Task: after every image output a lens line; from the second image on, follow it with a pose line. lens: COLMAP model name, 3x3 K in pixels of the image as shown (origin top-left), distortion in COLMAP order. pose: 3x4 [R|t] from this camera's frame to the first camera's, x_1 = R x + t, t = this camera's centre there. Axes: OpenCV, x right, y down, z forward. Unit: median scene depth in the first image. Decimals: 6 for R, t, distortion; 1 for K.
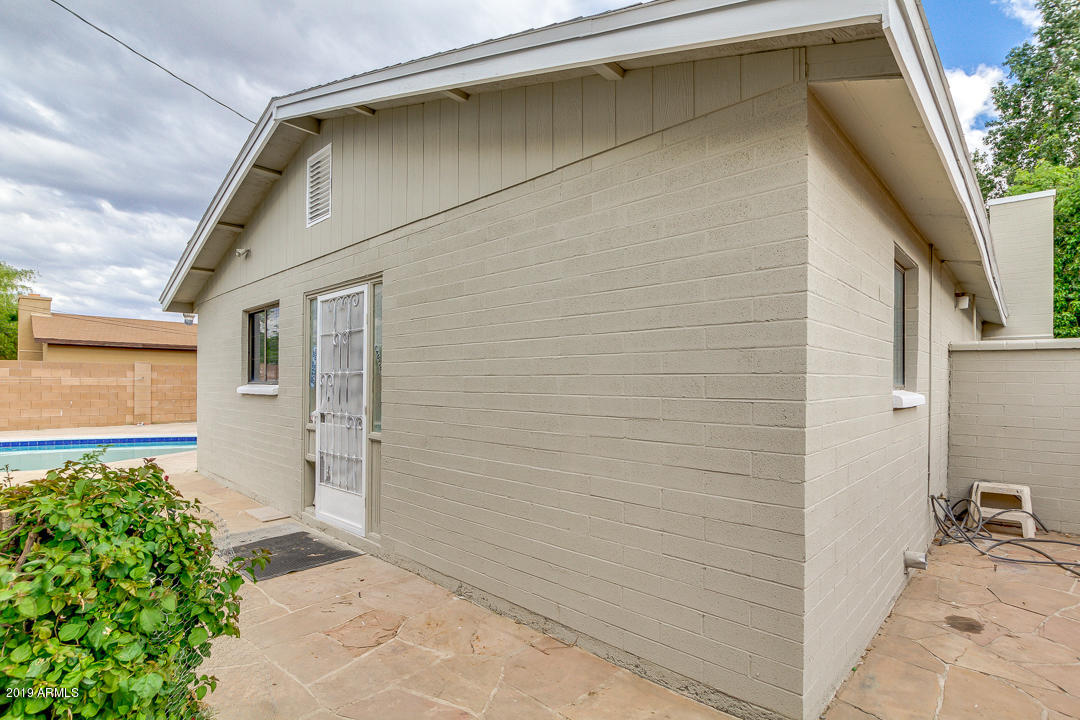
lens RADIAL K [[520.4, 0, 538.6], [0, 520.4, 381.1], [0, 0, 1]] dist [-0.020102, -0.000641]
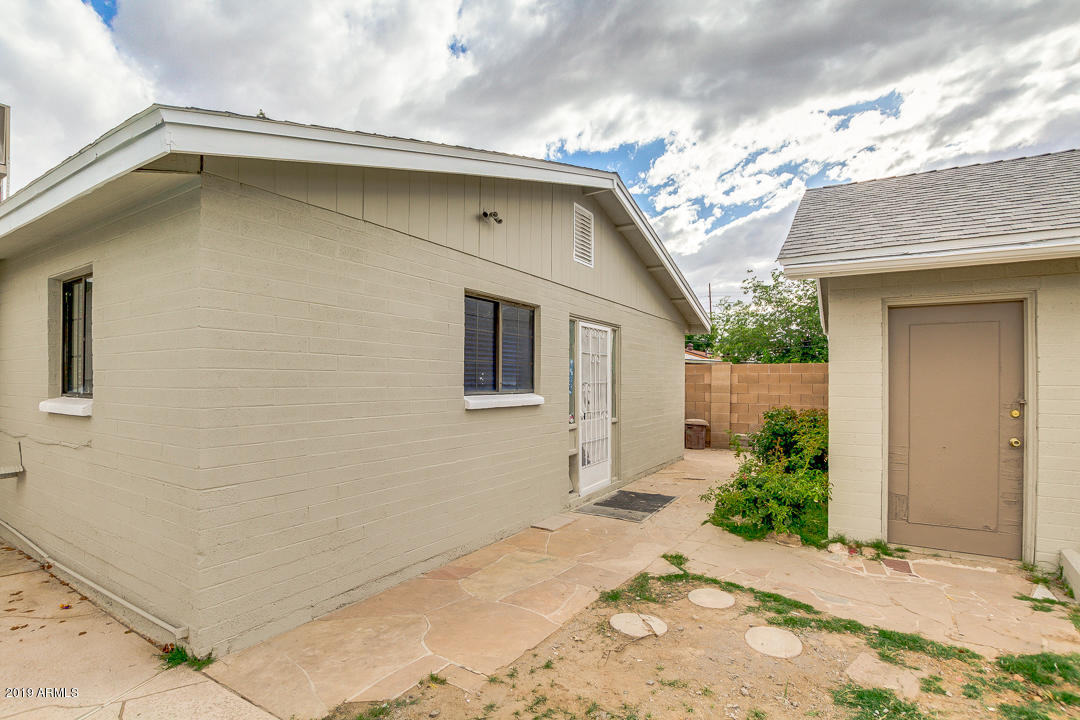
lens RADIAL K [[520.4, 0, 538.6], [0, 520.4, 381.1], [0, 0, 1]] dist [-0.020102, -0.000641]
pose [[-0.207863, -0.006395, 0.978137, -1.650728], [-0.004405, 0.999975, 0.005602, -0.025437], [-0.978148, -0.003144, -0.207886, 1.367950]]
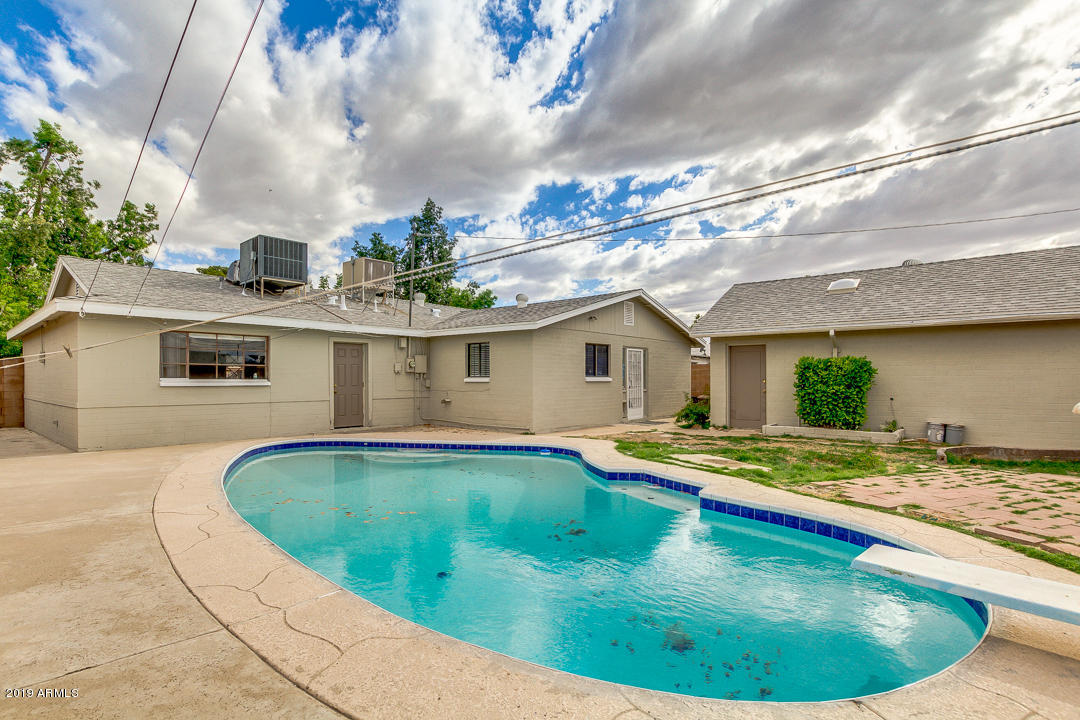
lens RADIAL K [[520.4, 0, 538.6], [0, 520.4, 381.1], [0, 0, 1]] dist [-0.020102, -0.000641]
pose [[-0.055844, -0.011971, 0.998368, -3.503398], [0.001850, 0.999925, 0.012093, -0.007800], [-0.998438, 0.002523, -0.055818, 1.709986]]
